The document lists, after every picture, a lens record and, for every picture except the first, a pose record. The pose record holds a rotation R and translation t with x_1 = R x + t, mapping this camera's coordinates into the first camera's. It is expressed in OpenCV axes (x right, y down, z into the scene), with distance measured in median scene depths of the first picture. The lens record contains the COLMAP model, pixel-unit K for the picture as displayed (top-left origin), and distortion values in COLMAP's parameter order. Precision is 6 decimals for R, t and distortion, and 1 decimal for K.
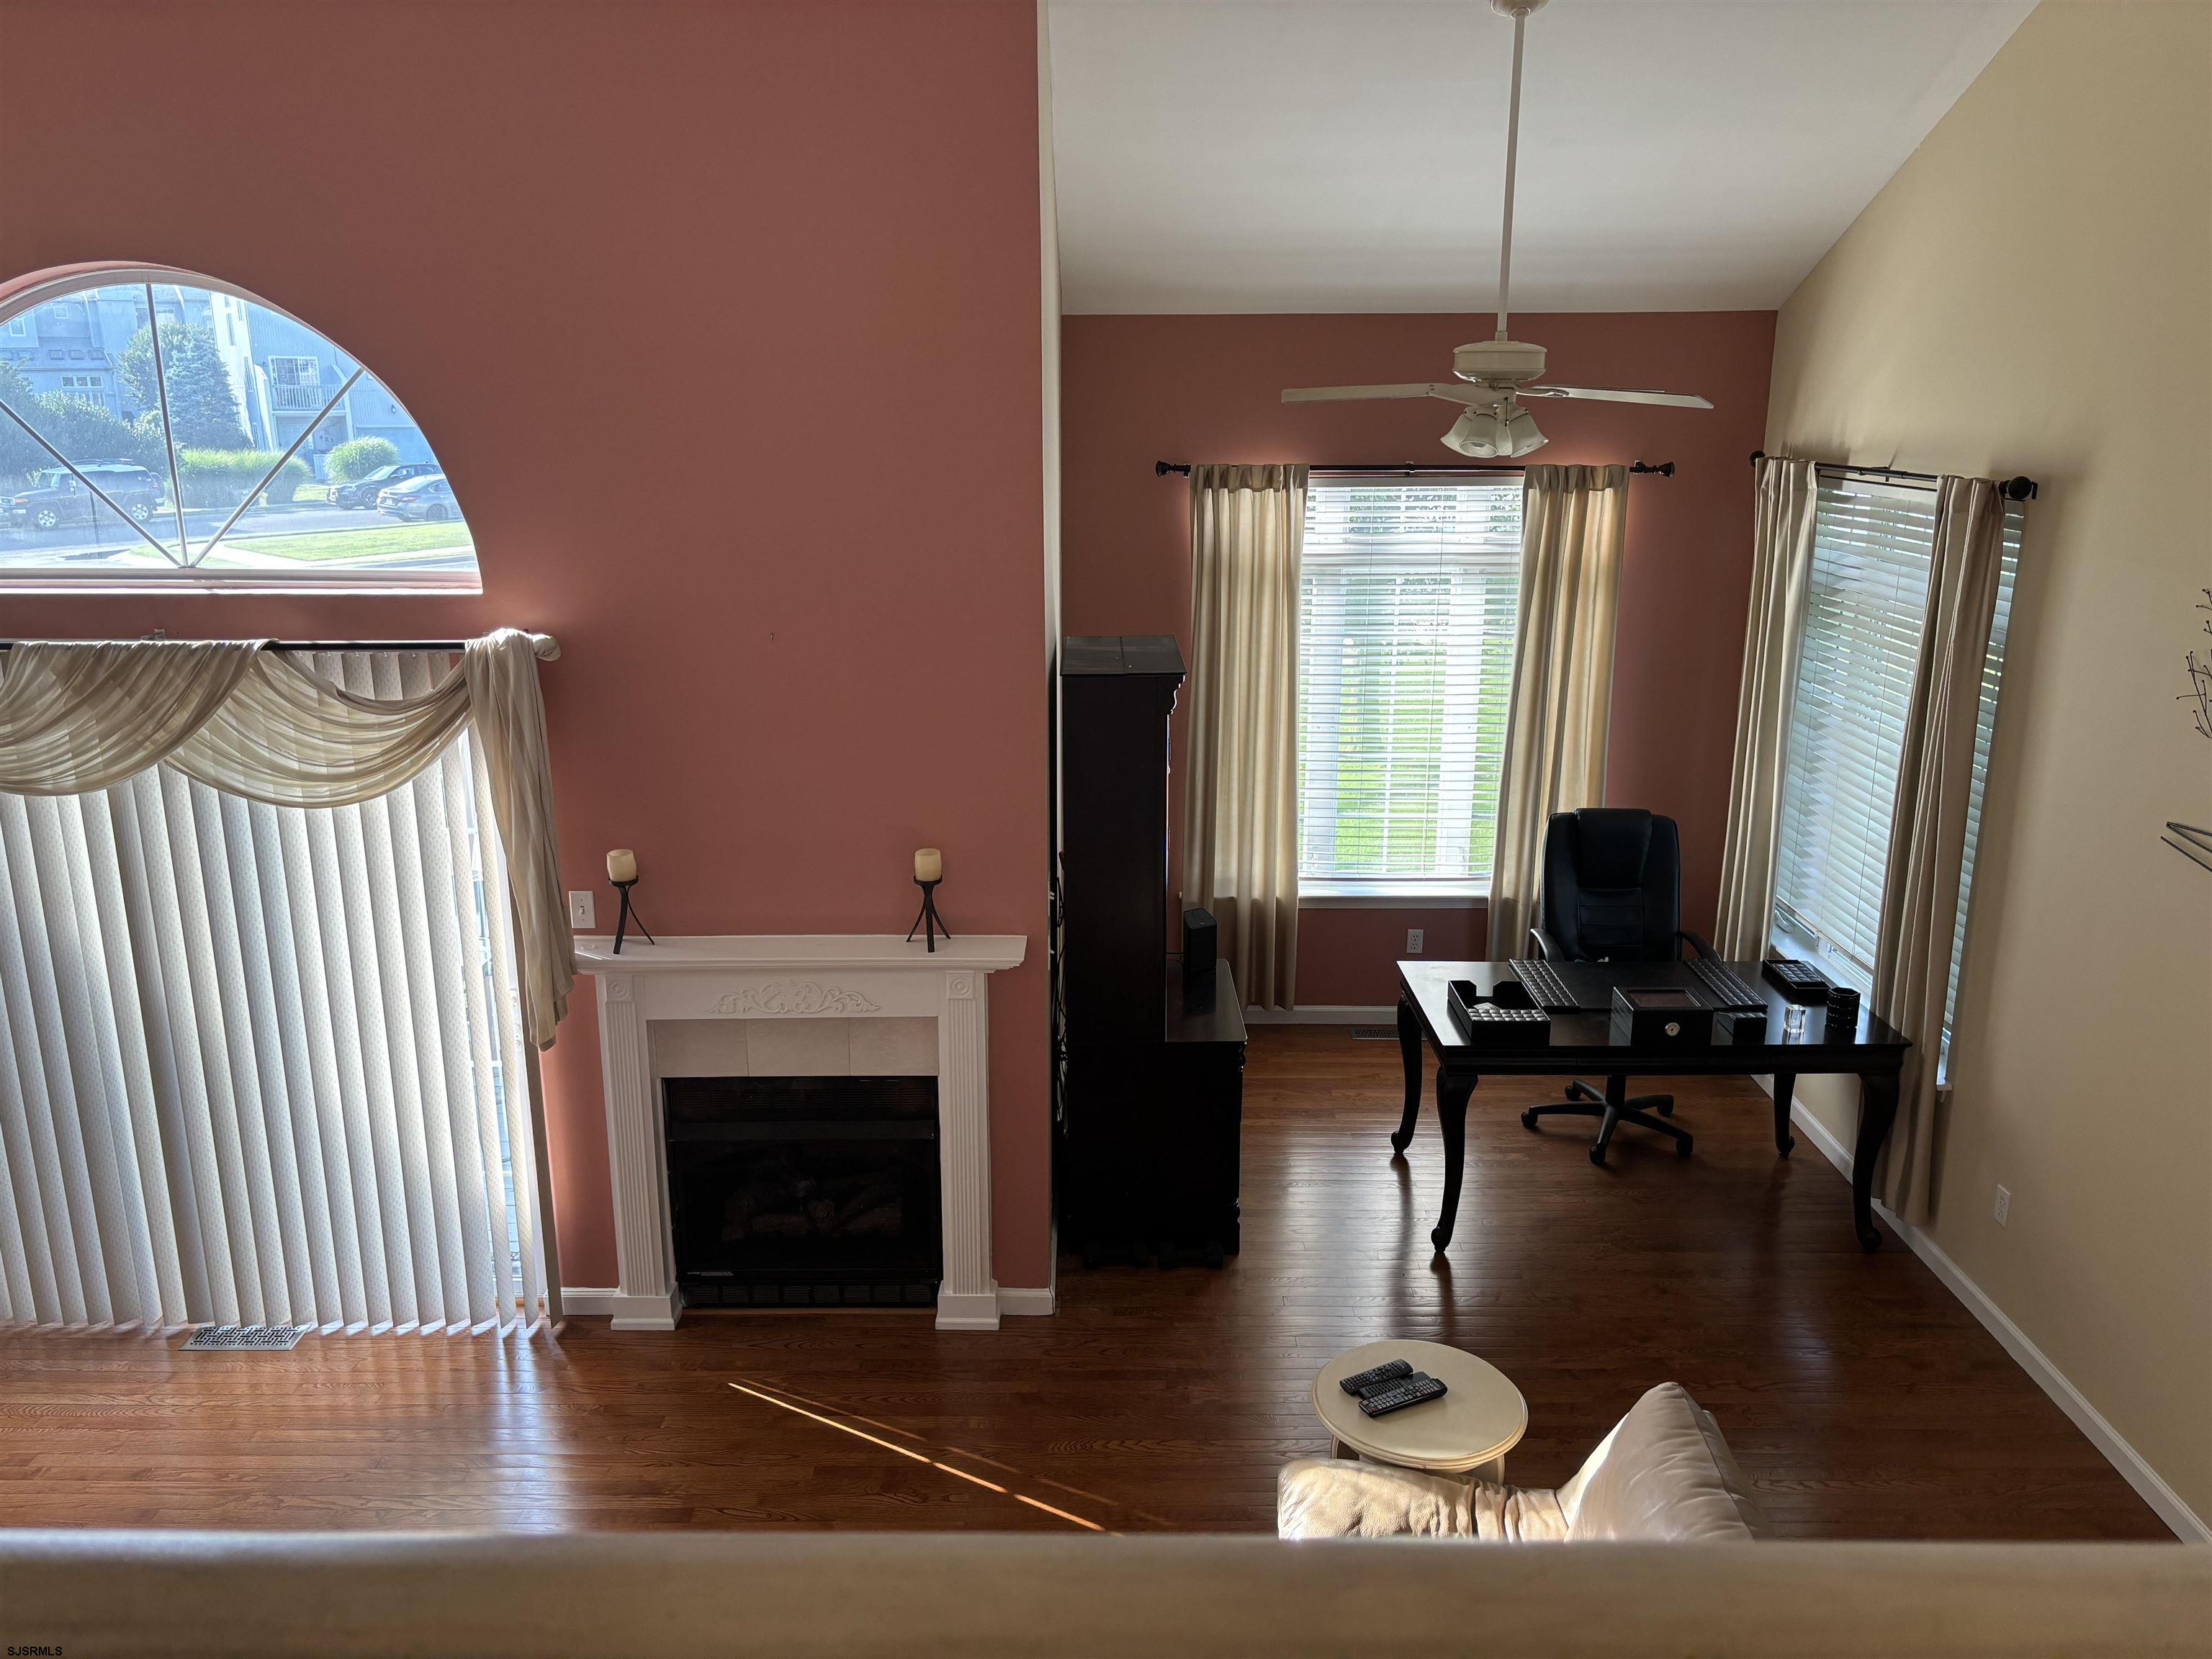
lens RADIAL K [[1683.6, 0, 1106.0], [0, 1683.6, 829.5], [0, 0, 1]] dist [0.050146, 0.001006]
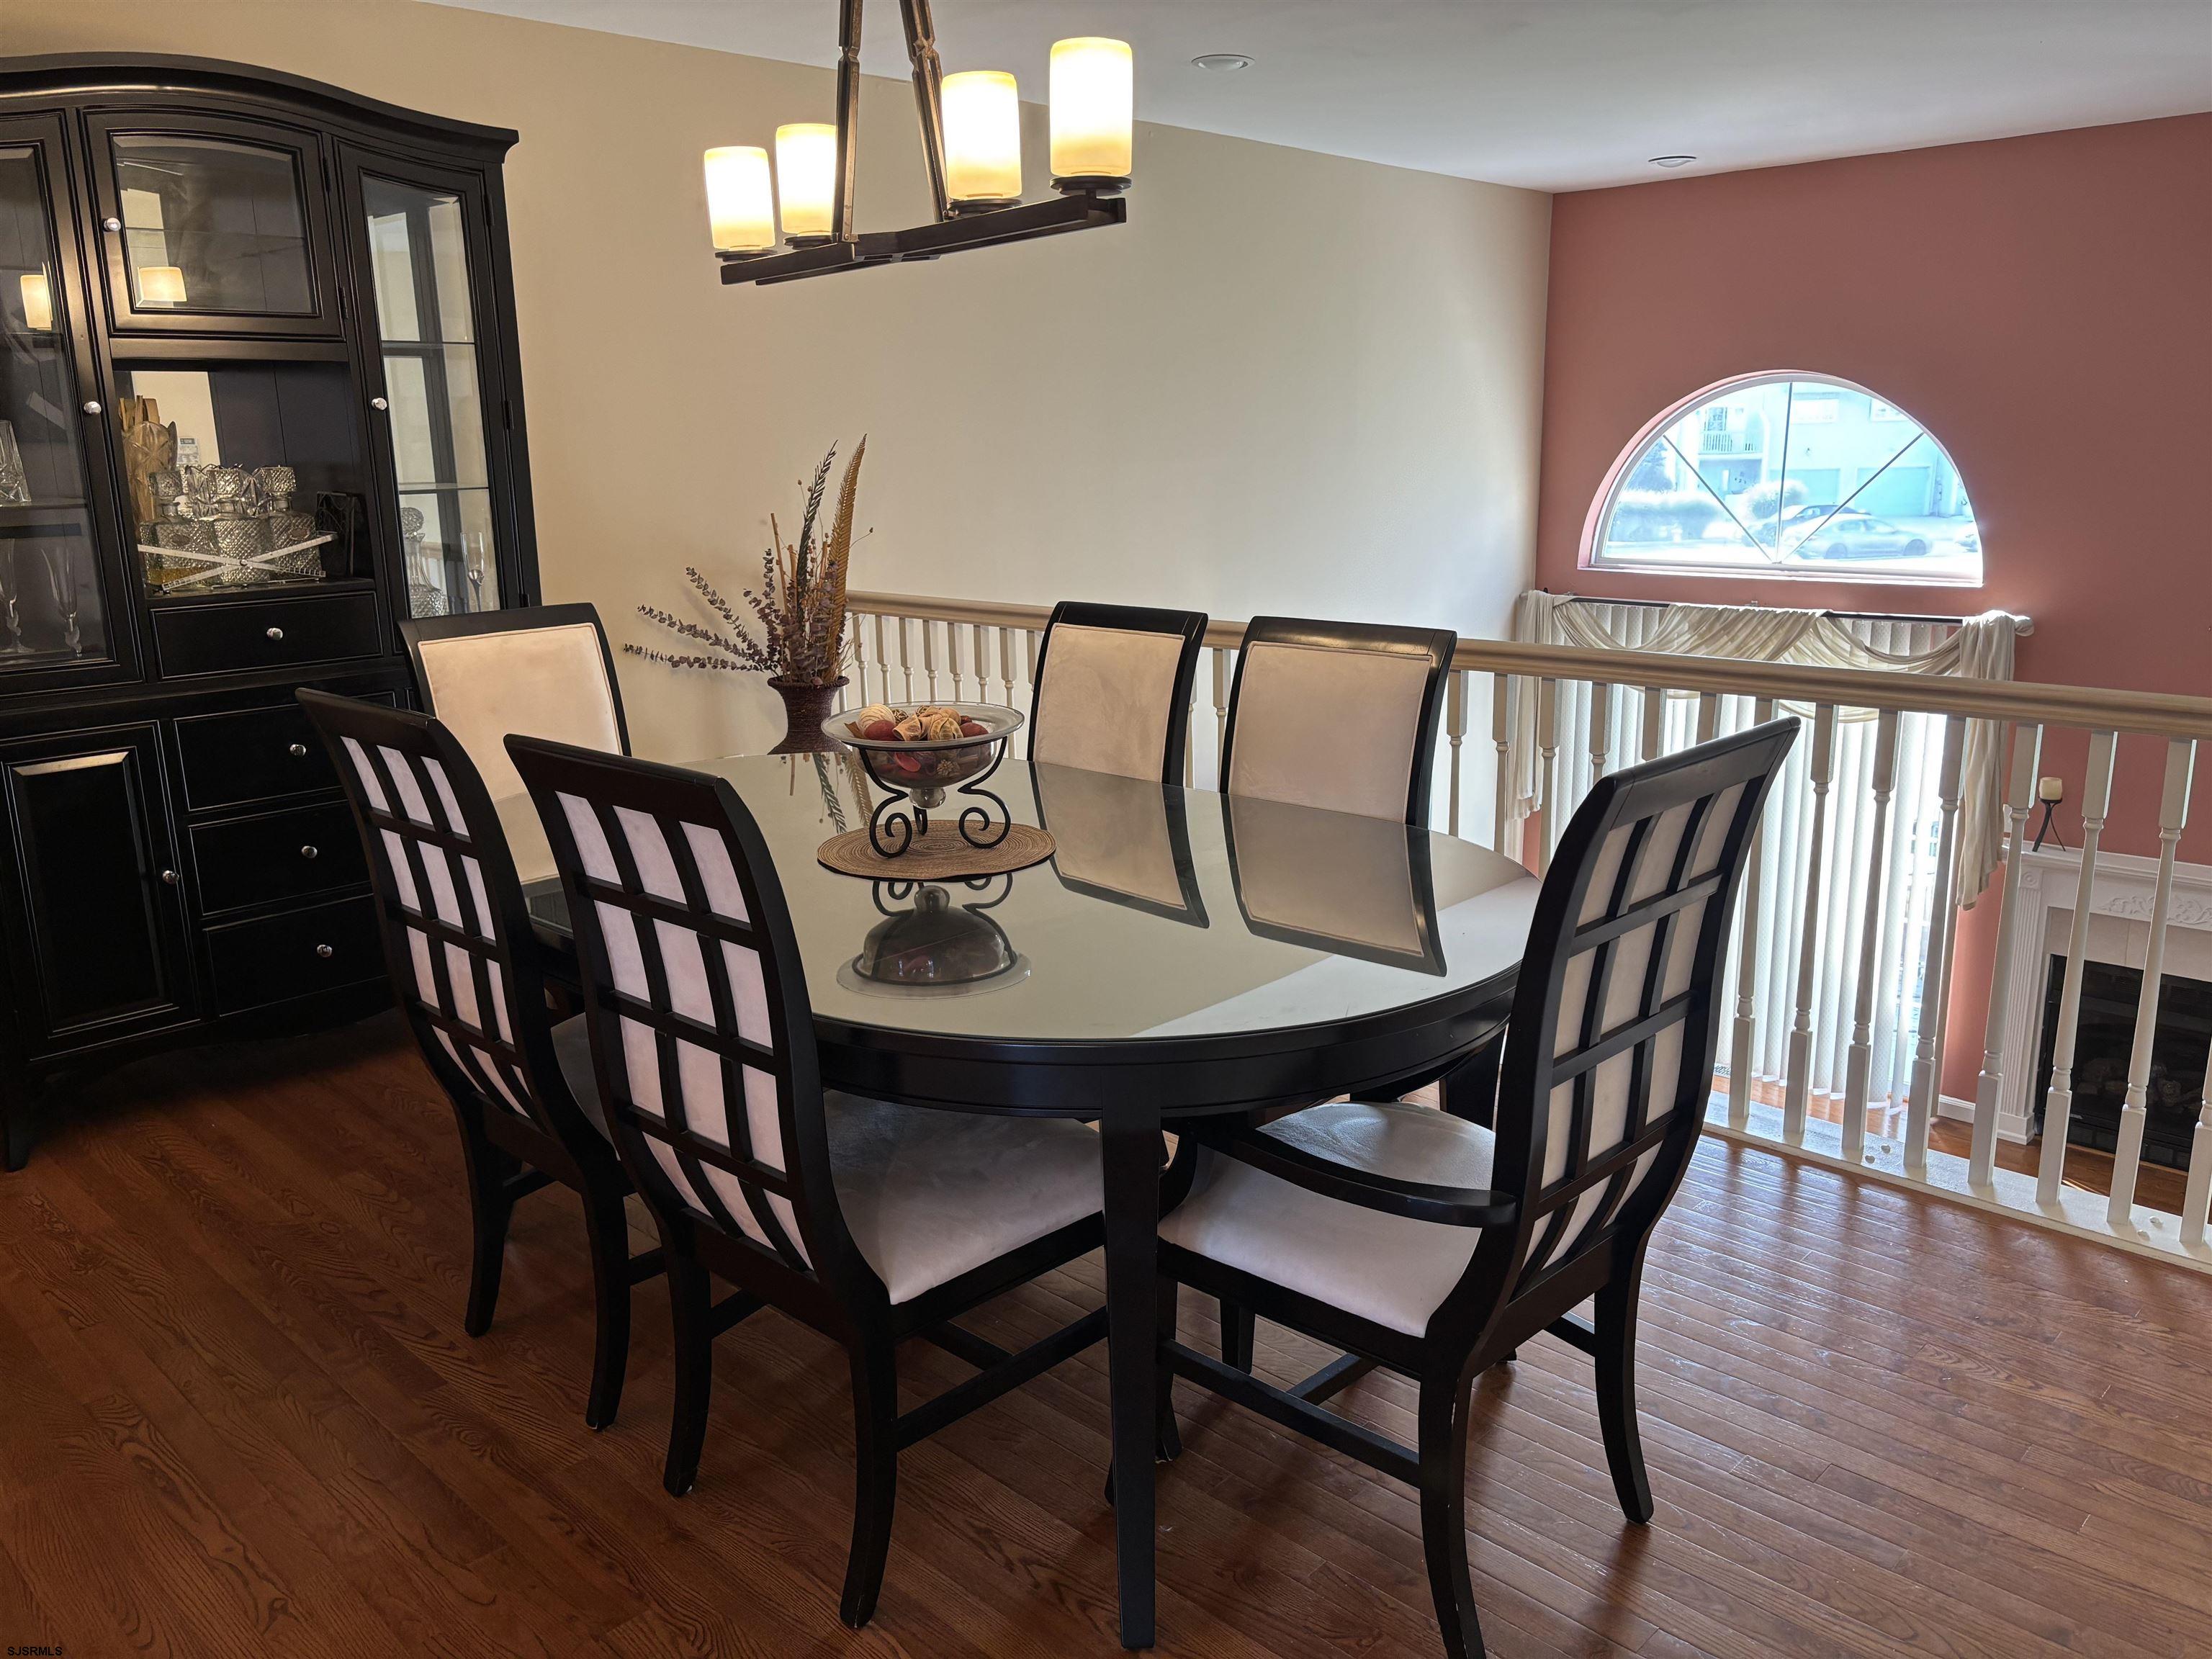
lens RADIAL K [[1683.6, 0, 1106.0], [0, 1683.6, 829.5], [0, 0, 1]] dist [0.050146, 0.001006]
pose [[0.721342, 0.150631, -0.676000, 0.103505], [-0.166255, 0.985183, 0.042119, 0.124833], [0.672328, 0.082006, 0.735697, -0.538054]]
